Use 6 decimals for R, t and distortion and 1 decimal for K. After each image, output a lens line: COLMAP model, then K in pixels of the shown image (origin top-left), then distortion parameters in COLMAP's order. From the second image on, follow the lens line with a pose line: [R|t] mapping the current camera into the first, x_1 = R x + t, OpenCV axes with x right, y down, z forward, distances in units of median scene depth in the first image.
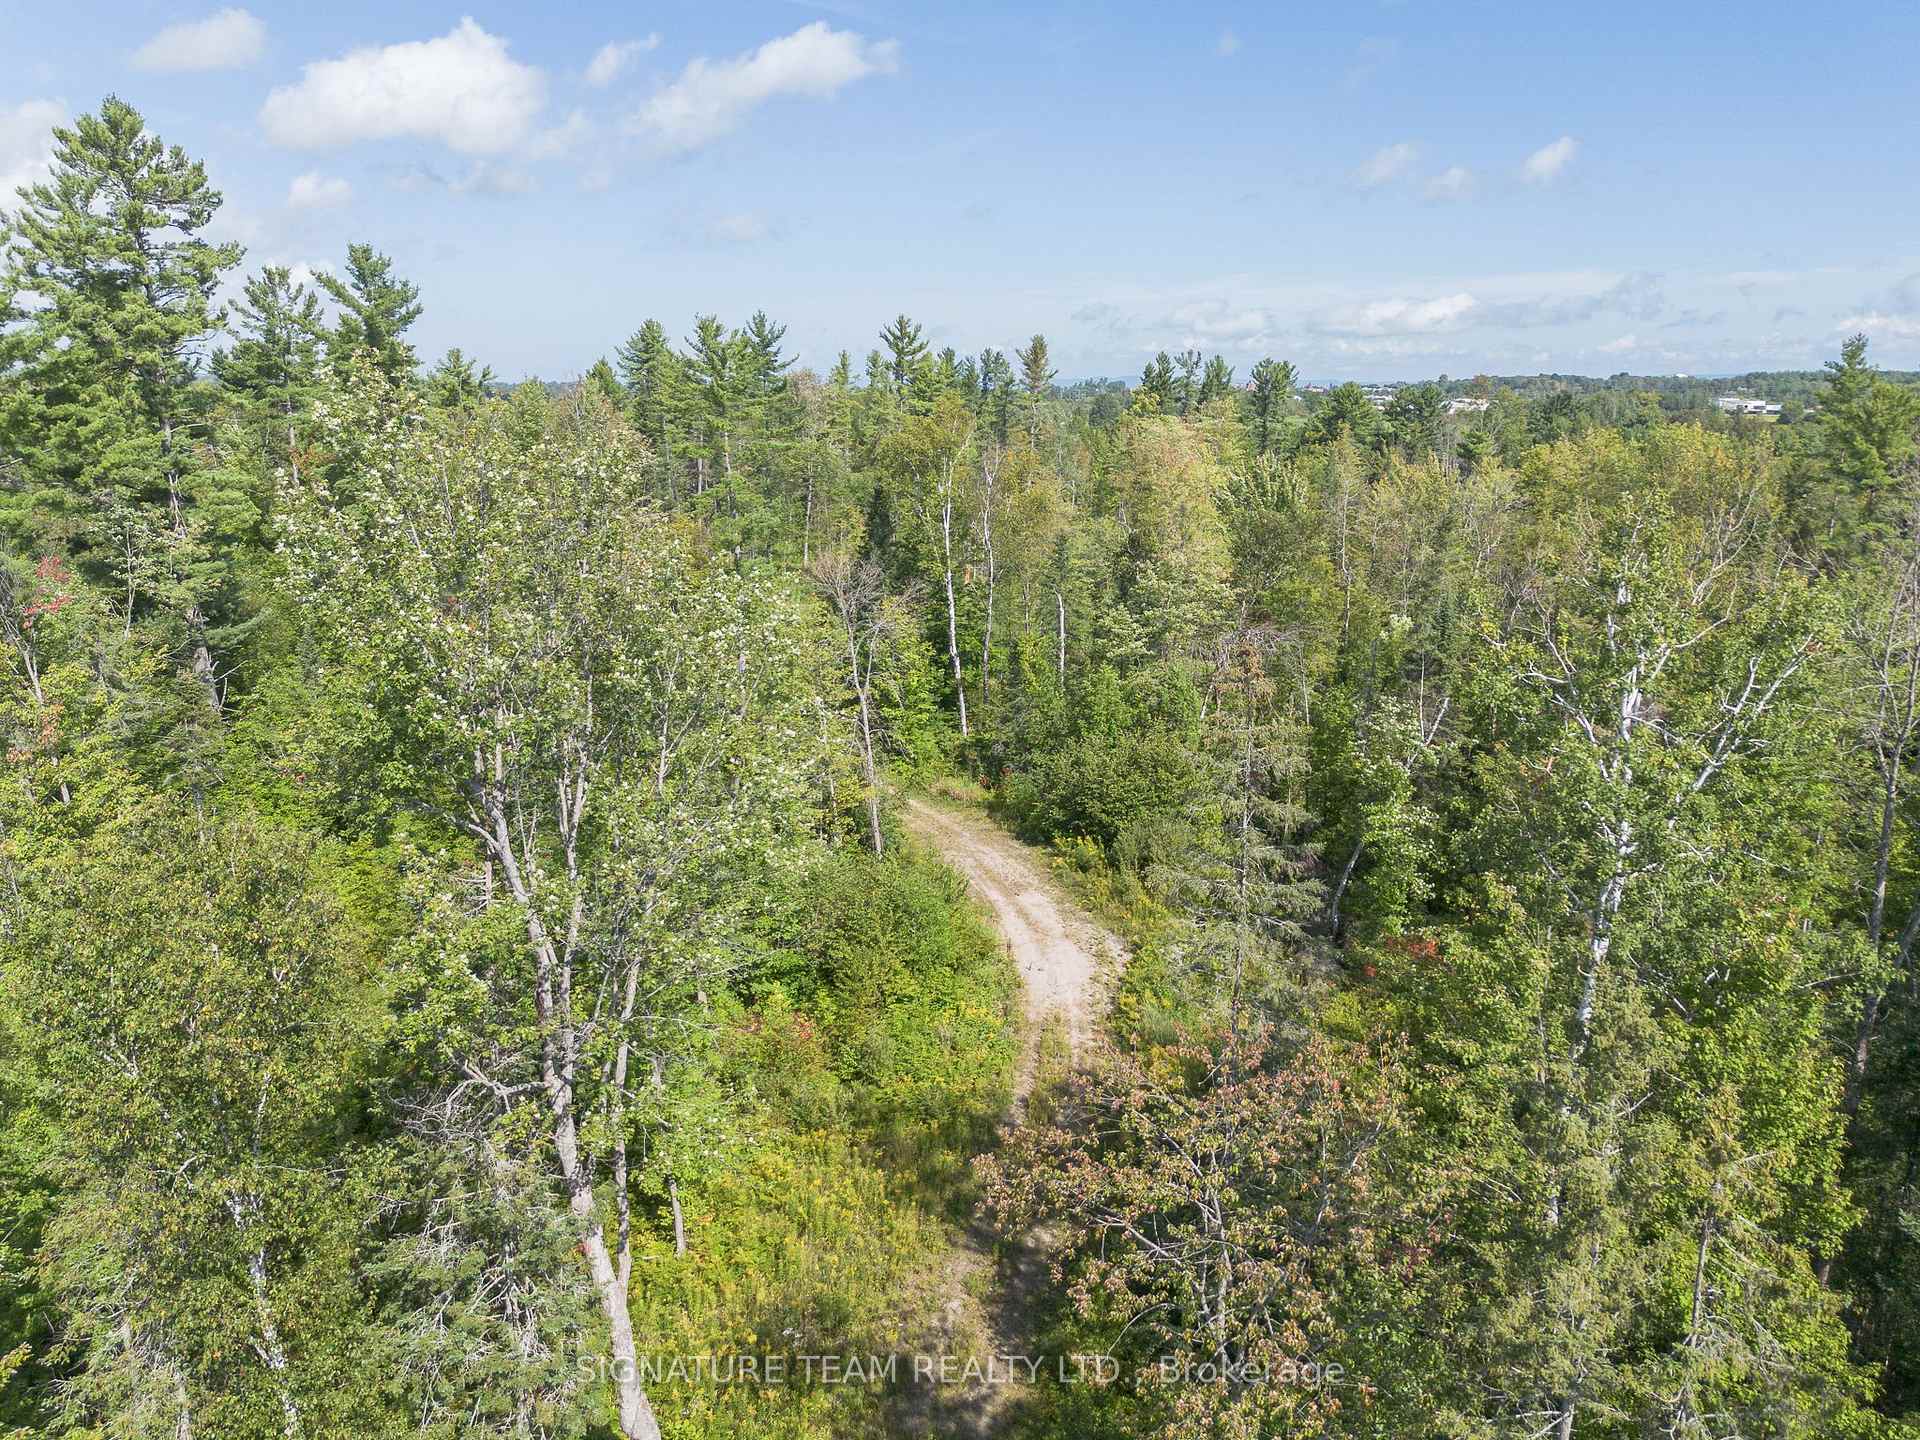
lens RADIAL K [[1365.1, 0, 959.1], [0, 1365.1, 722.1], [0, 0, 1]] dist [0.057028, -0.047595]
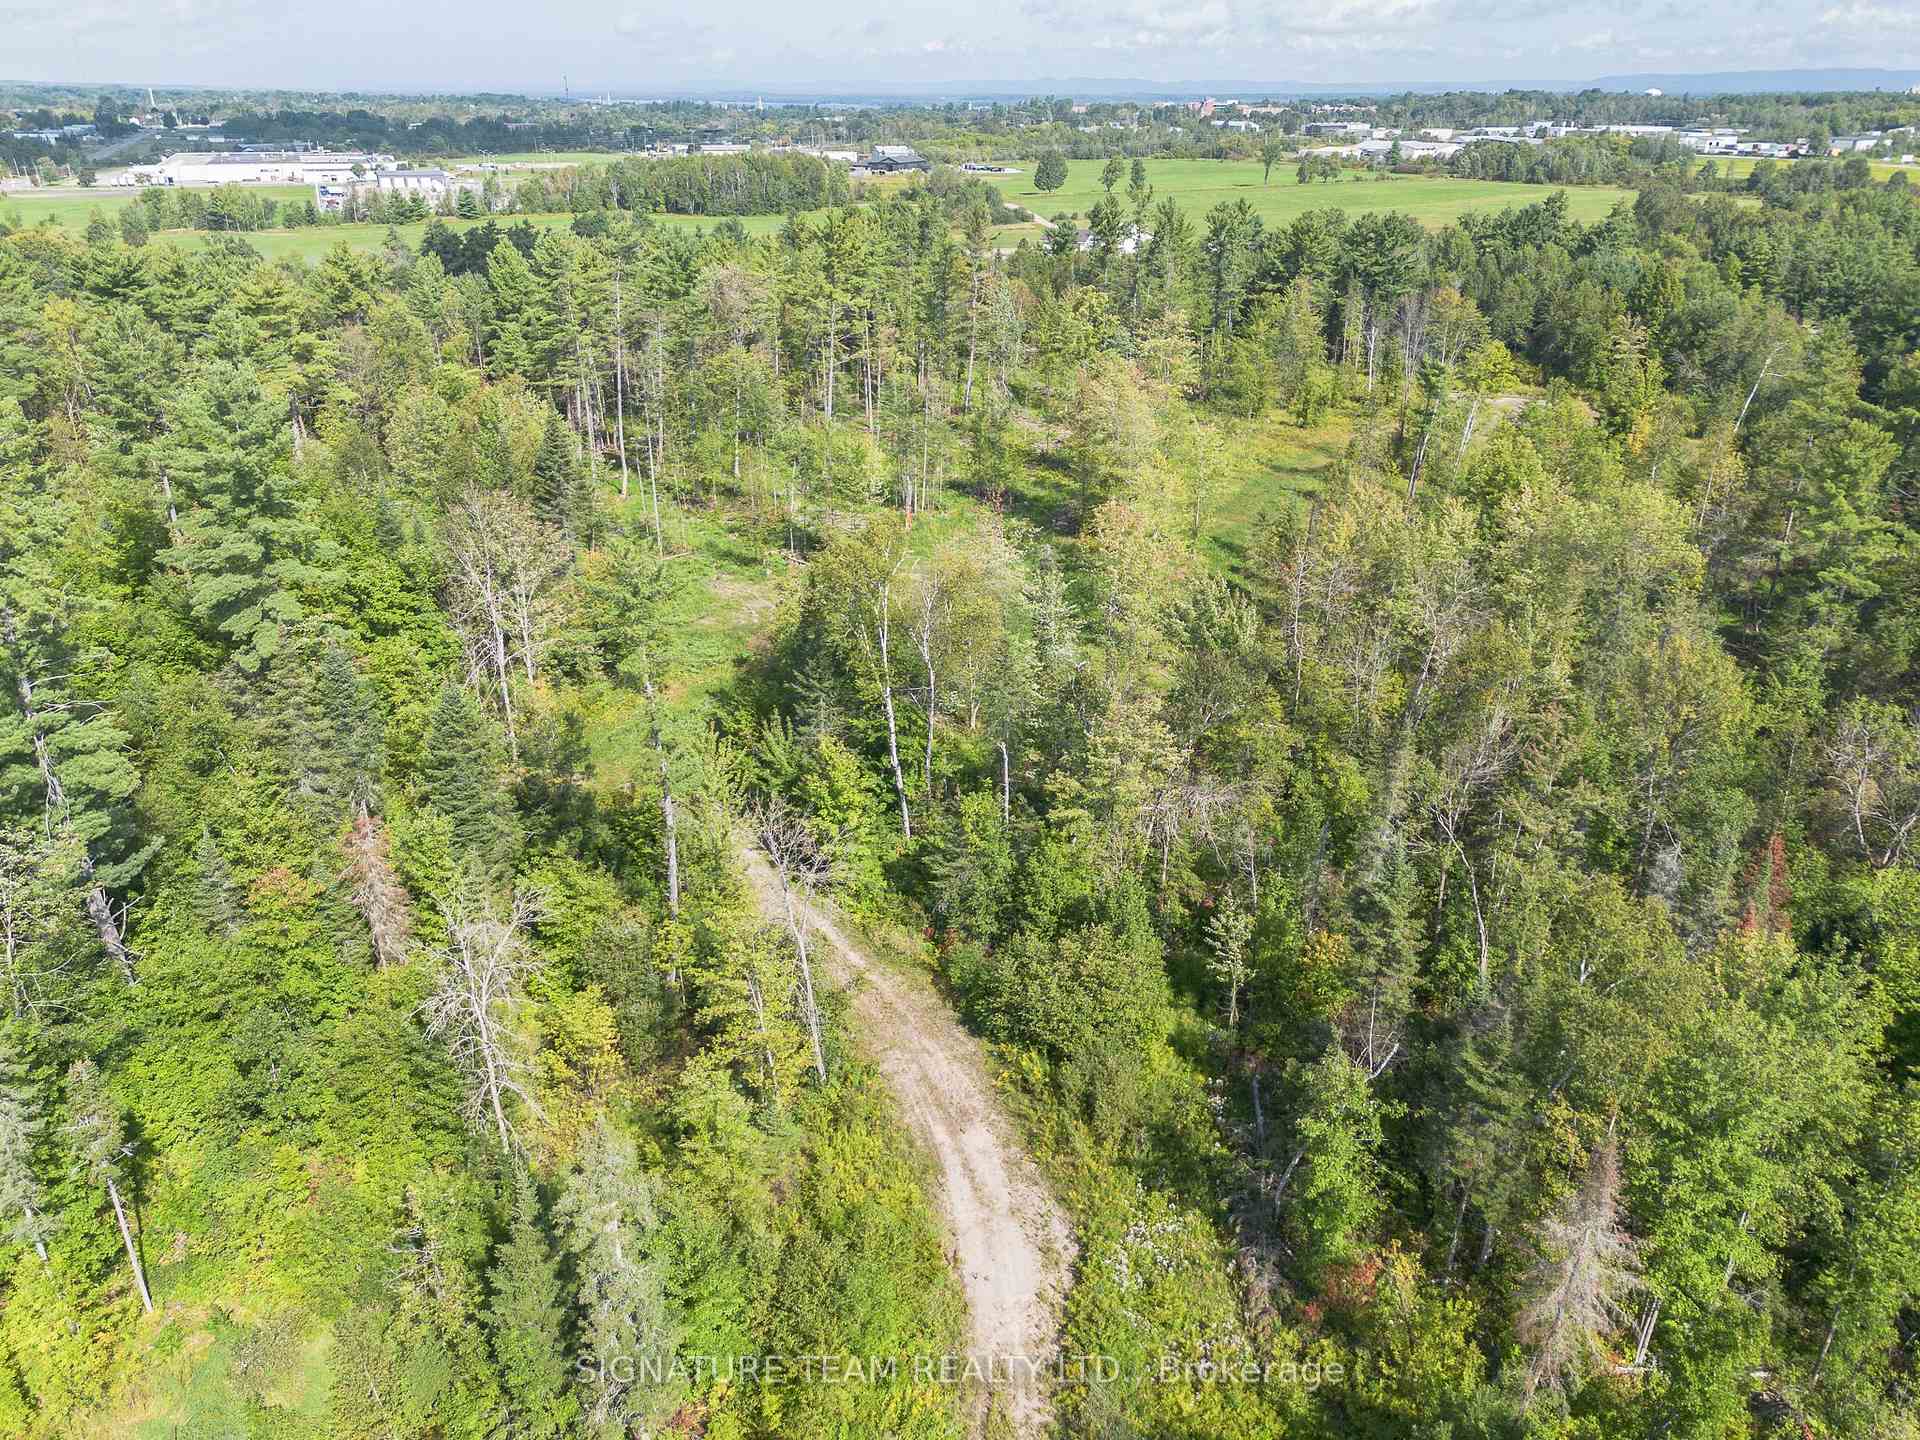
lens RADIAL K [[1365.1, 0, 951.9], [0, 1365.1, 725.1], [0, 0, 1]] dist [0.057028, -0.047595]
pose [[0.999258, -0.017267, 0.034437, 0.004360], [0.010491, 0.982110, 0.188016, -0.302935], [-0.037067, -0.187515, 0.981562, 0.059867]]
